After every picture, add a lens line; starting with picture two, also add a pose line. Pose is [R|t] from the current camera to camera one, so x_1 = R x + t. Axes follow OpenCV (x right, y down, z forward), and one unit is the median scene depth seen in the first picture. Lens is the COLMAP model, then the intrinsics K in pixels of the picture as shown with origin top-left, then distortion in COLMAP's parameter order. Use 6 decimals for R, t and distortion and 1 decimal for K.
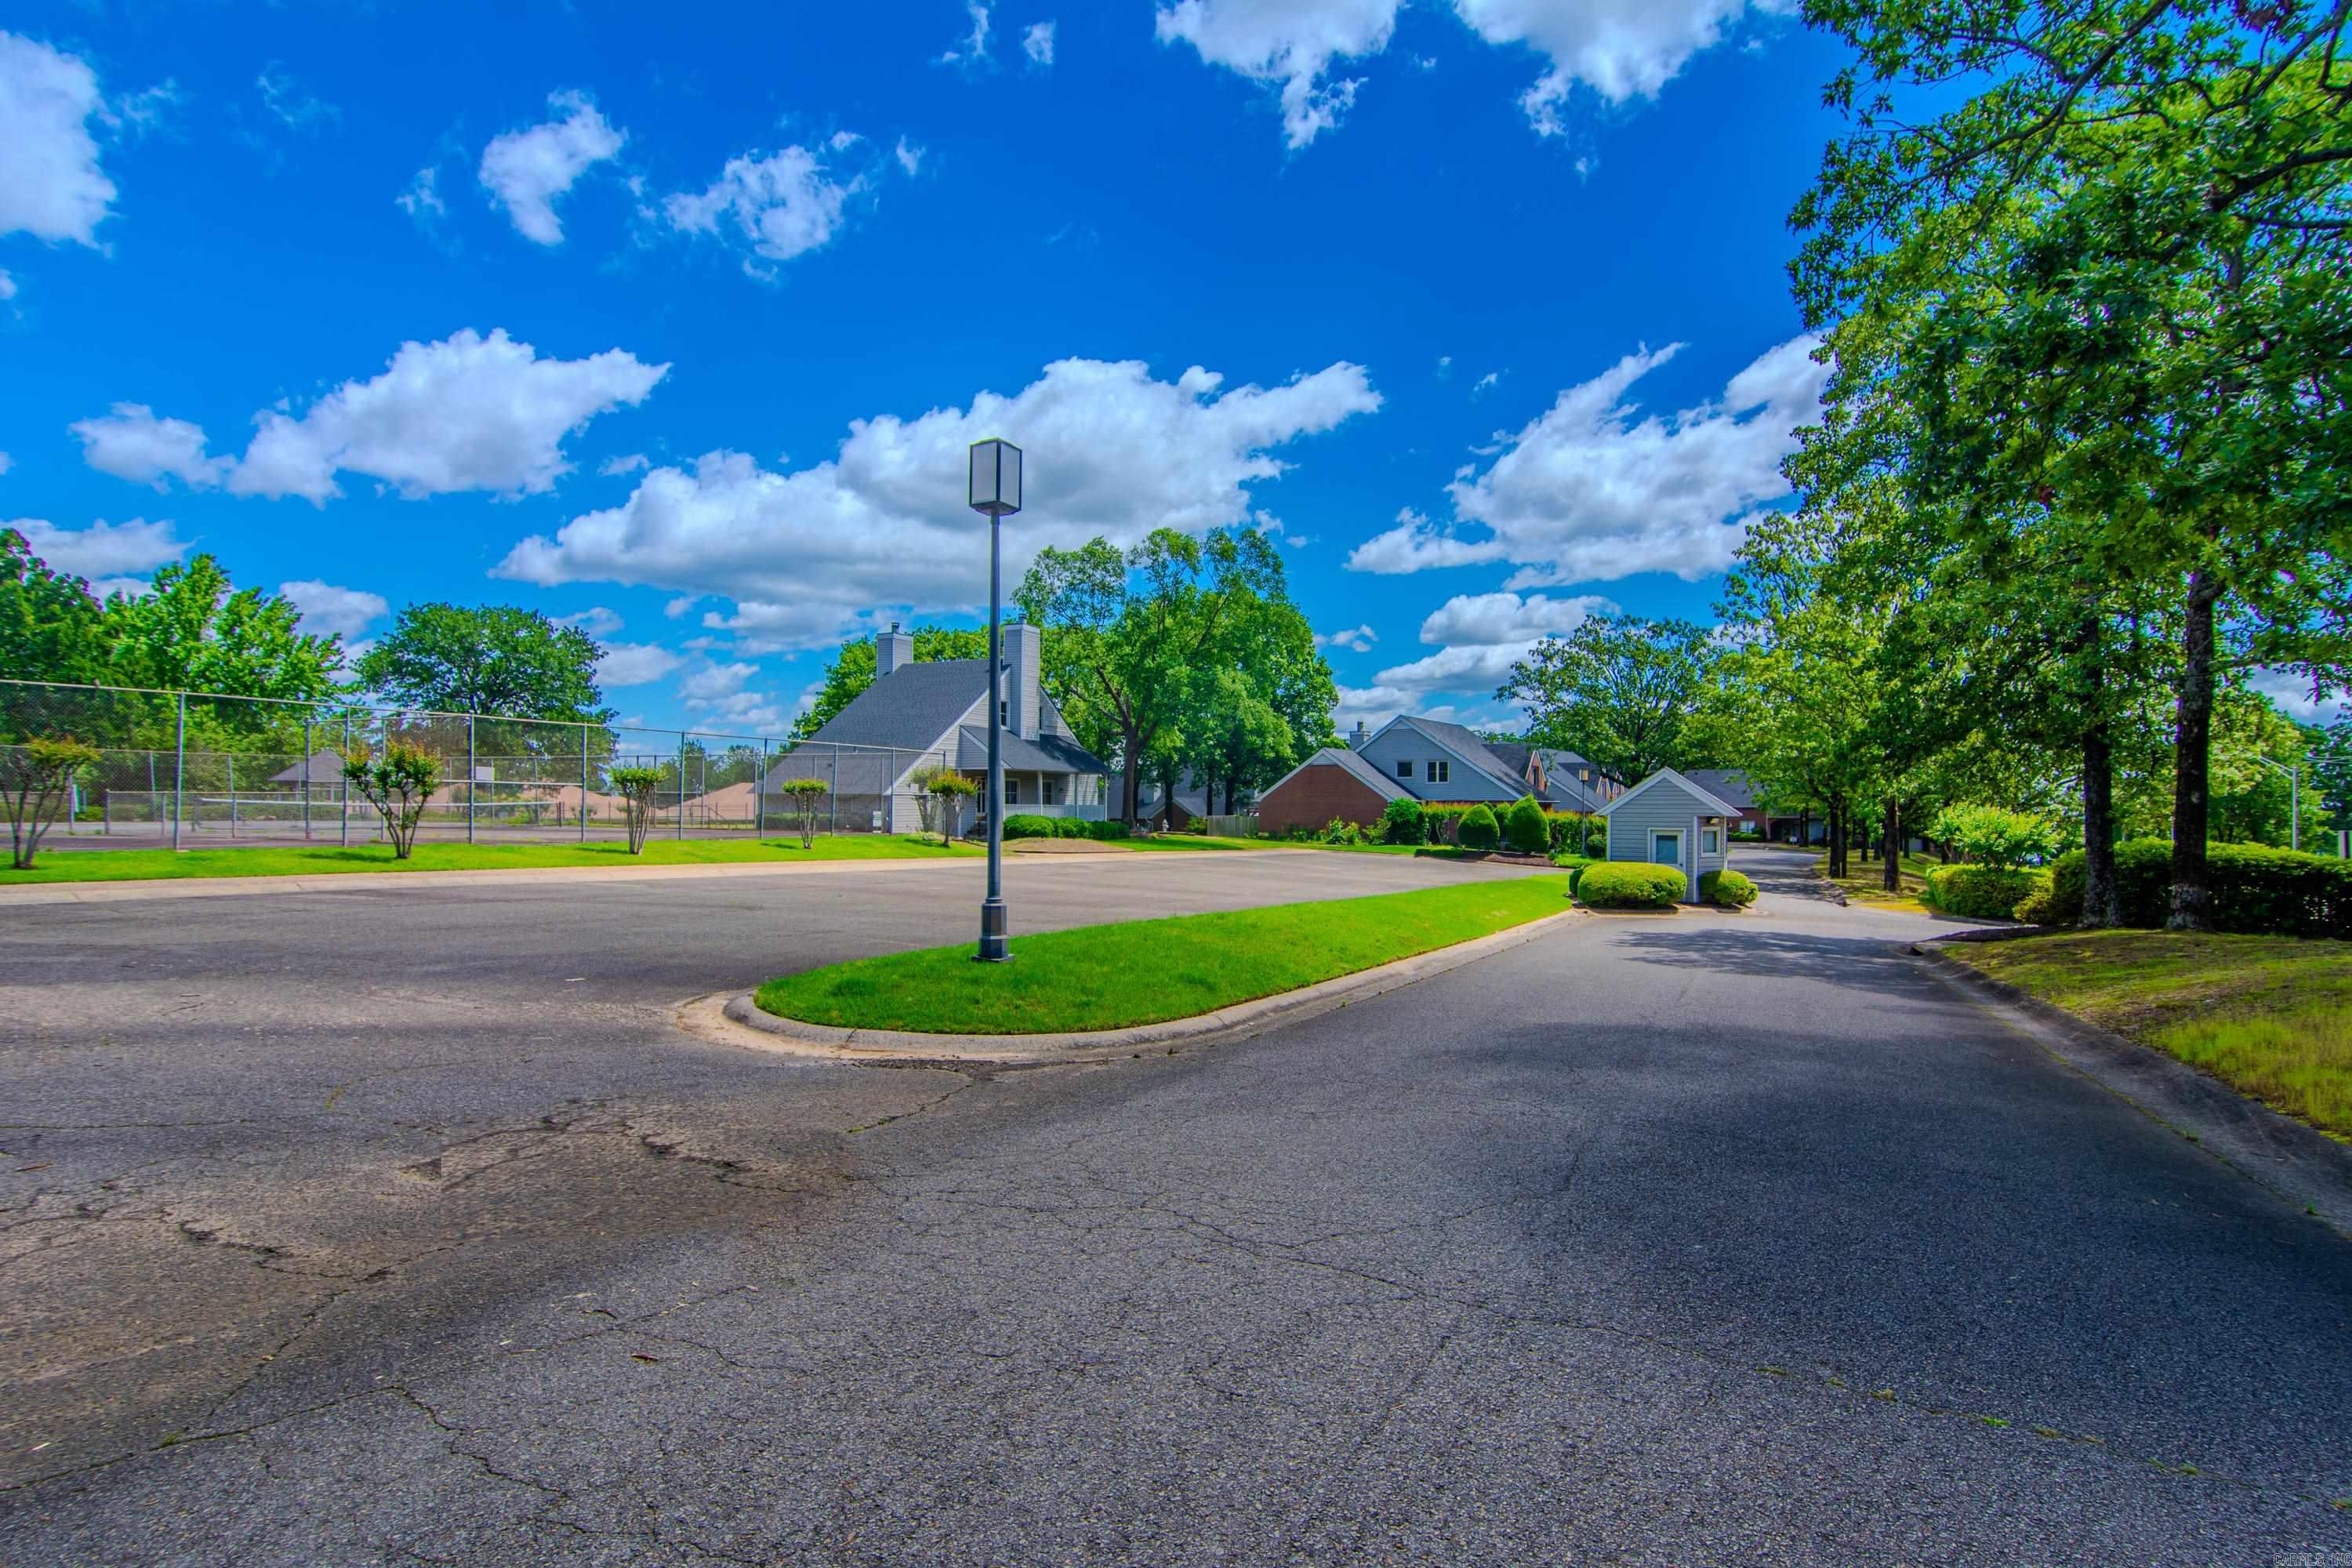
lens RADIAL K [[1207.2, 0, 1180.6], [0, 1207.2, 796.3], [0, 0, 1]] dist [-0.002794, 0.000366]
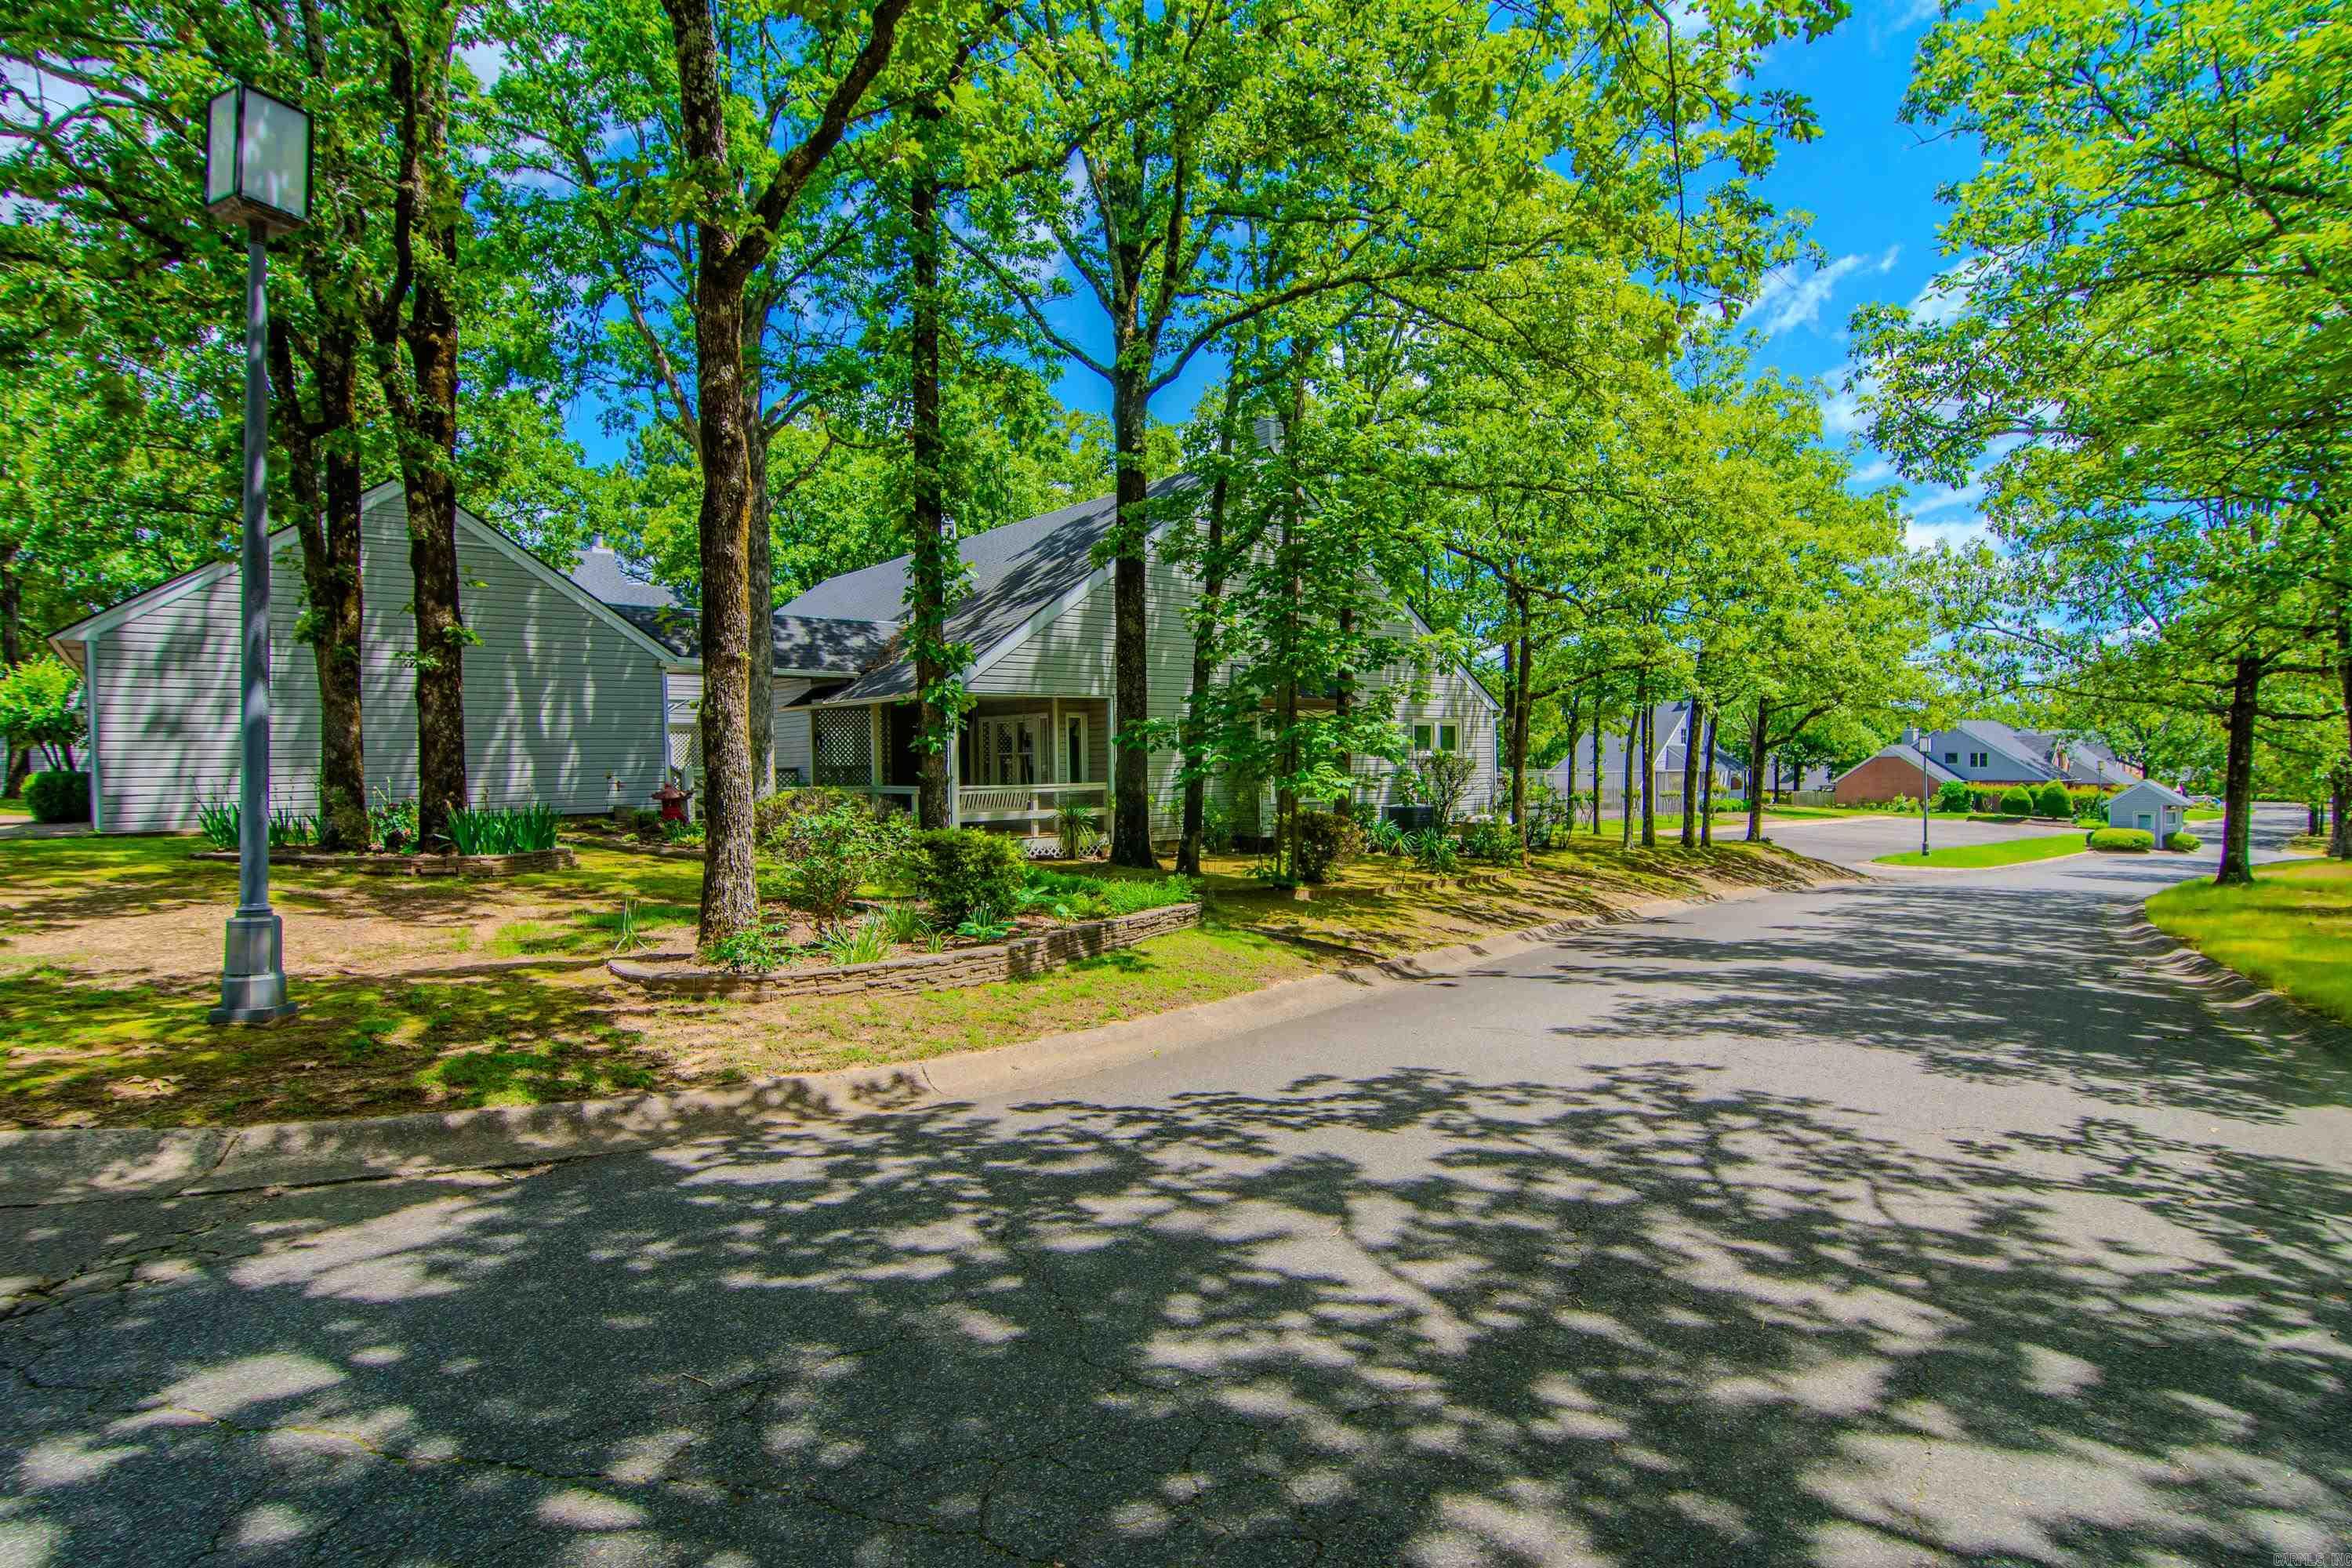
lens RADIAL K [[1207.2, 0, 1180.6], [0, 1207.2, 796.3], [0, 0, 1]] dist [-0.002794, 0.000366]
pose [[0.942927, -0.003898, -0.332978, -0.211531], [0.016363, 0.999266, 0.034637, -0.045426], [0.332599, -0.038109, 0.942298, -0.684379]]
